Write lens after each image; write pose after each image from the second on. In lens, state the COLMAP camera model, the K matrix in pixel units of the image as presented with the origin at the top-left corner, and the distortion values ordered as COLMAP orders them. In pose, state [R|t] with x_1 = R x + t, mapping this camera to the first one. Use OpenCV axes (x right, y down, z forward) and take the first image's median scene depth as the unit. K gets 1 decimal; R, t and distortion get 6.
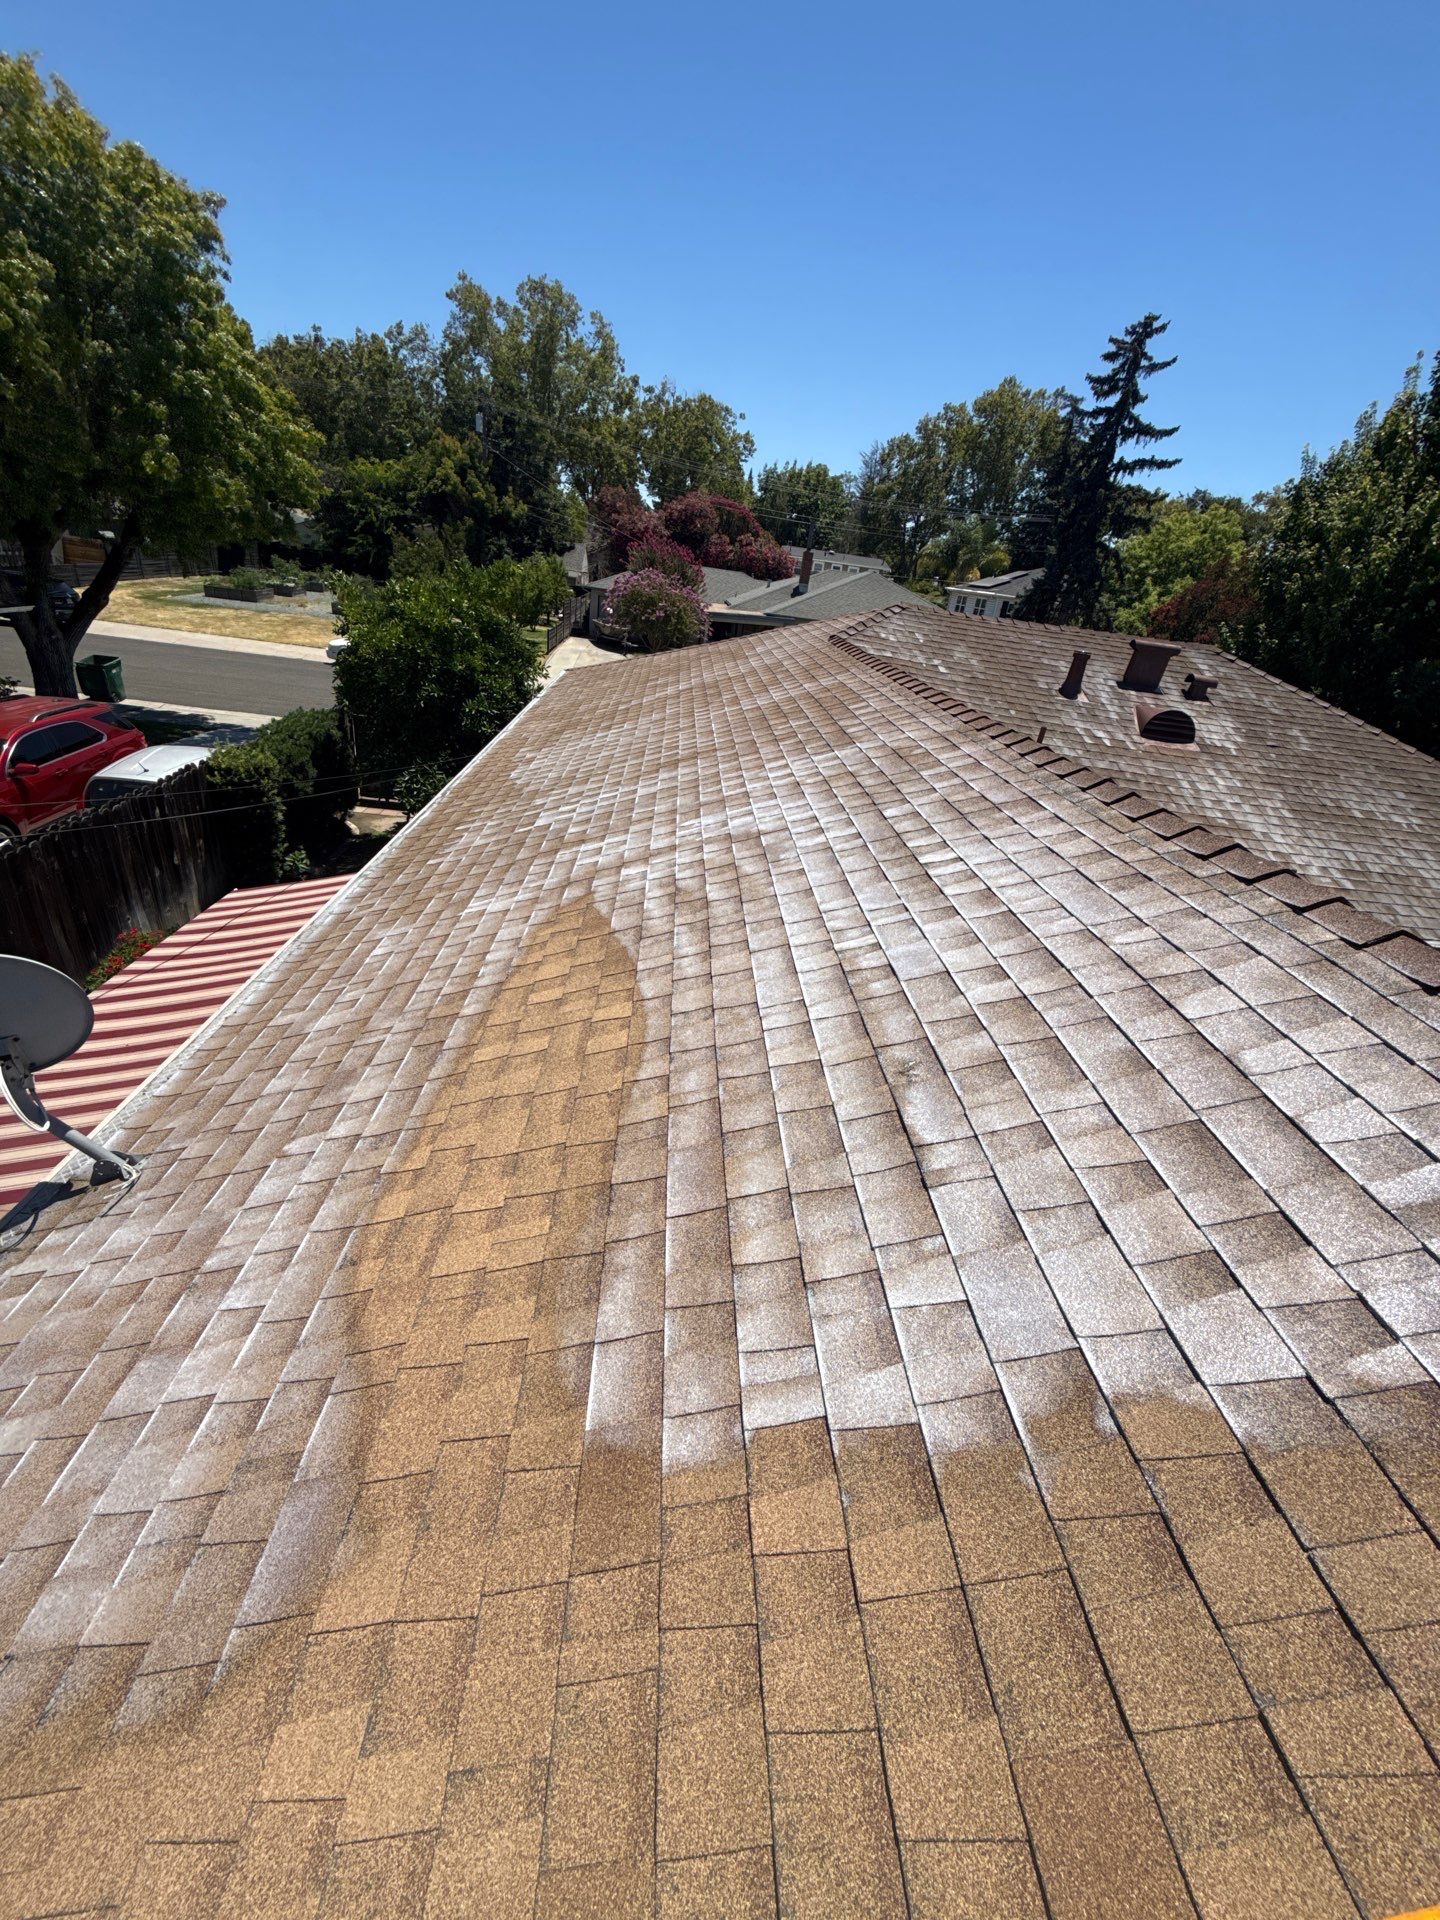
lens RADIAL K [[762.5, 0, 721.1], [0, 762.5, 956.1], [0, 0, 1]] dist [0.002879, -0.004195]
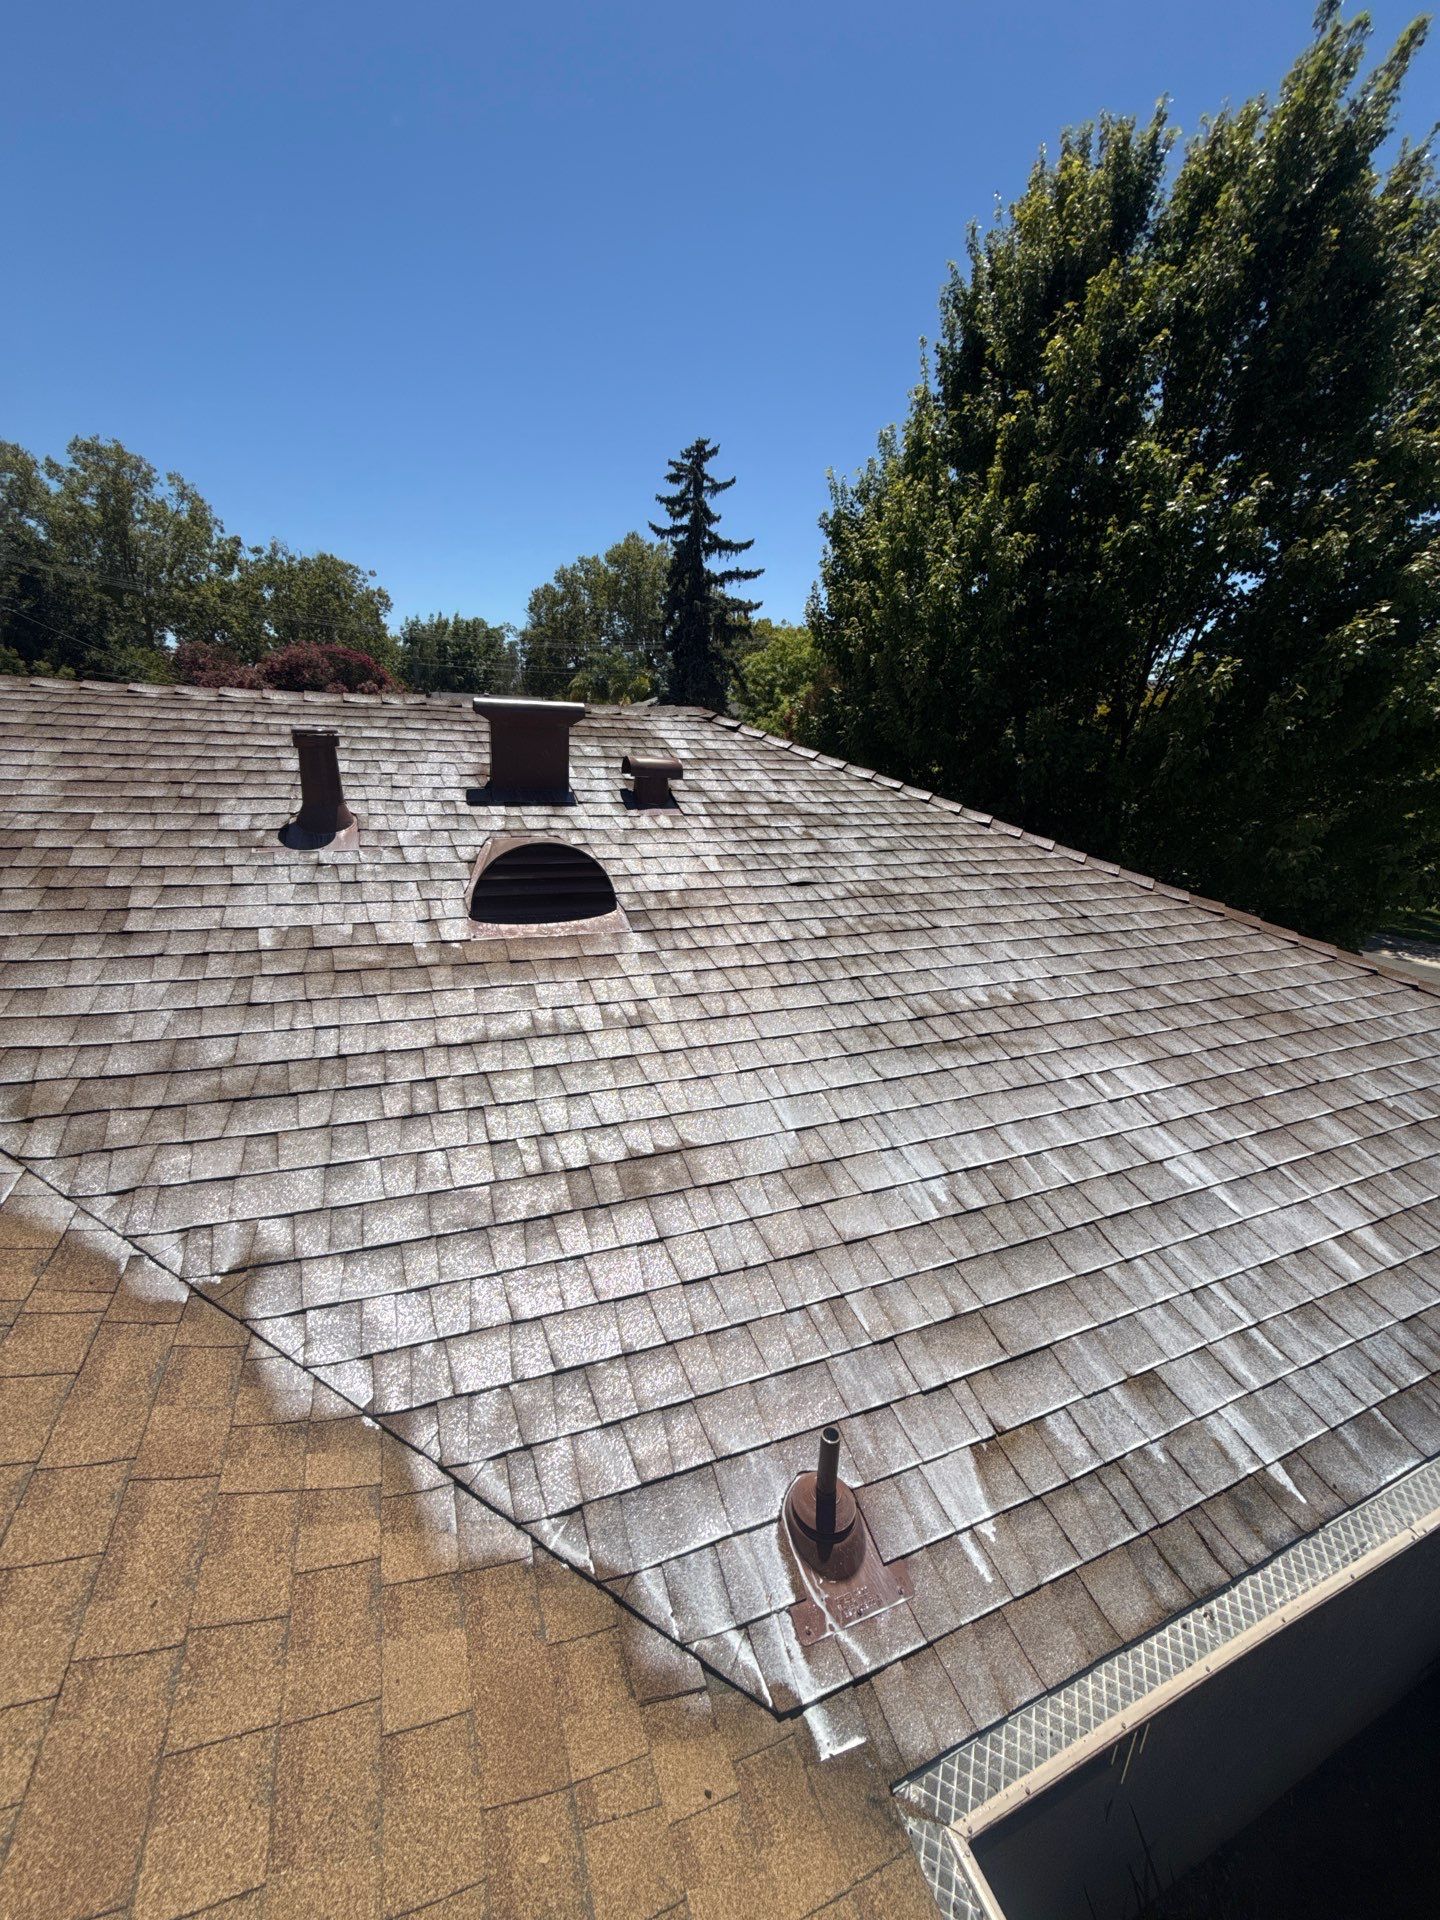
lens RADIAL K [[762.5, 0, 717.4], [0, 762.5, 954.9], [0, 0, 1]] dist [0.002879, -0.004195]
pose [[0.934526, -0.184491, 0.304343, 0.087249], [0.231244, 0.964805, -0.125207, -0.030972], [-0.270533, 0.187386, 0.944298, 0.097278]]
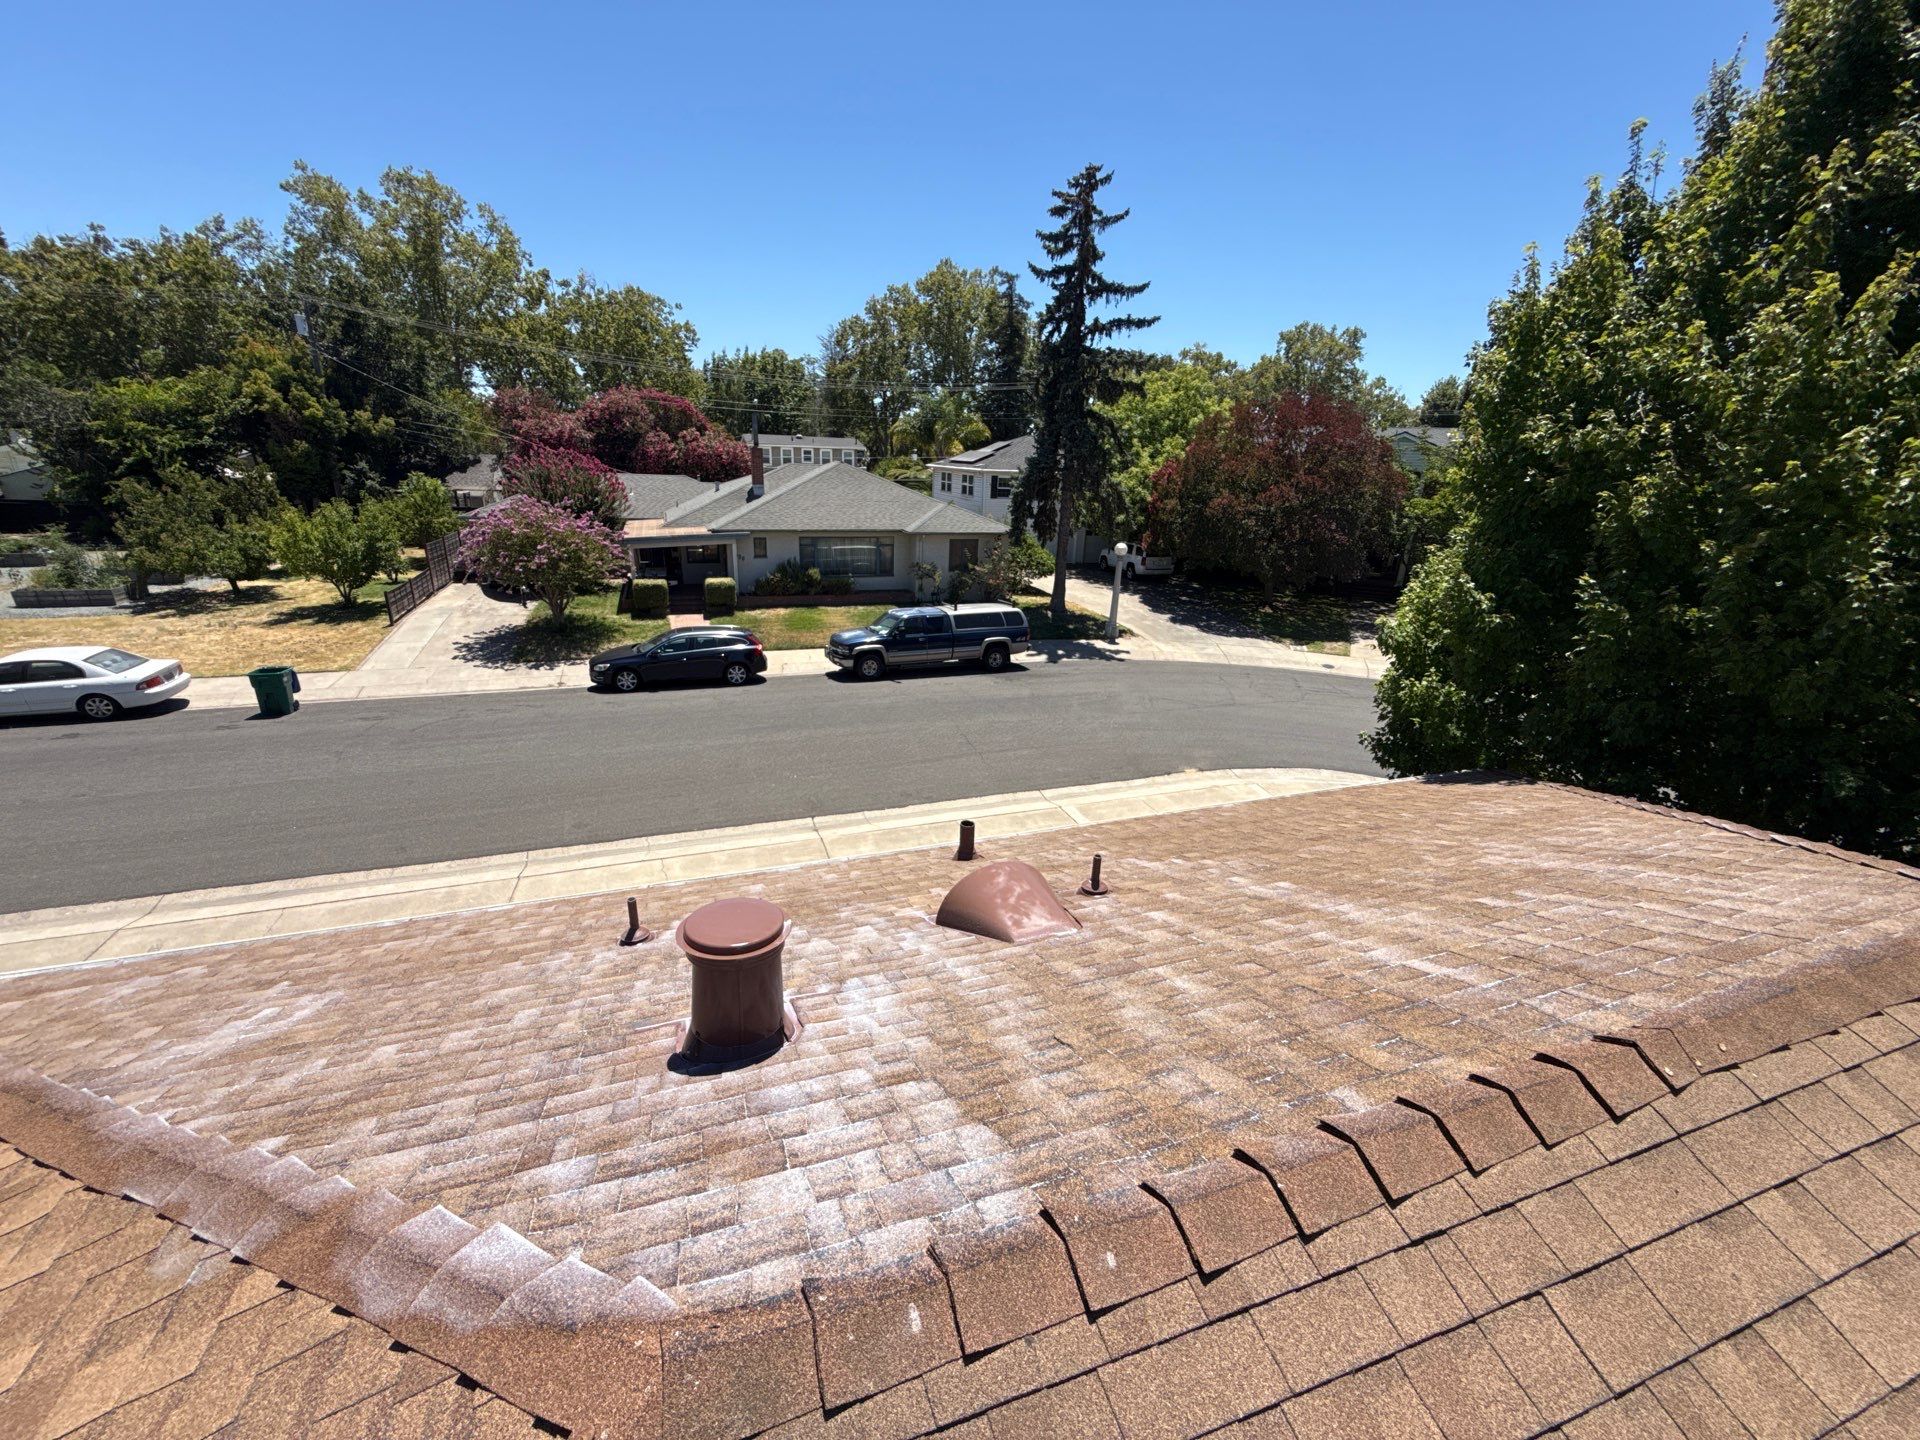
lens RADIAL K [[762.5, 0, 950.7], [0, 762.5, 715.6], [0, 0, 1]] dist [0.002879, -0.004195]
pose [[0.953899, -0.175331, 0.243590, 0.048313], [0.204085, 0.974024, -0.098117, -0.098501], [-0.220059, 0.143307, 0.964903, 0.159731]]
